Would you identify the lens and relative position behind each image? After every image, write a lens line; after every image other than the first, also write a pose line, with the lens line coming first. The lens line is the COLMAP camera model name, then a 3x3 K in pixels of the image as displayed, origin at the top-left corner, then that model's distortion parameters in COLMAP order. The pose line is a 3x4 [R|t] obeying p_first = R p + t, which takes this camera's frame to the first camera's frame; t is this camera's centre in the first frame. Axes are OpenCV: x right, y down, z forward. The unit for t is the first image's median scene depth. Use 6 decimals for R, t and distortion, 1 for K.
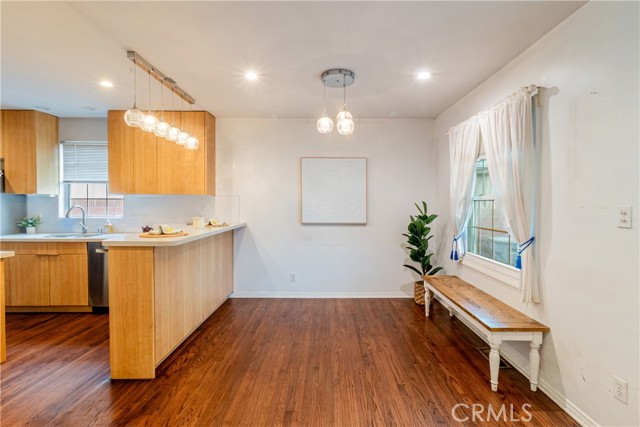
lens RADIAL K [[298.4, 0, 329.8], [0, 298.4, 207.0], [0, 0, 1]] dist [-0.000777, 0.001774]
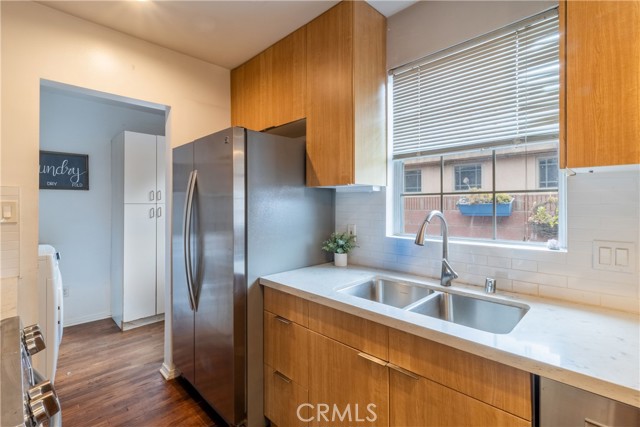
lens RADIAL K [[298.4, 0, 324.1], [0, 298.4, 201.0], [0, 0, 1]] dist [-0.000777, 0.001774]
pose [[0.703412, -0.003209, -0.710775, -0.661689], [-0.009325, 0.999862, -0.013743, -0.011565], [0.710721, 0.016295, 0.703285, 0.623928]]
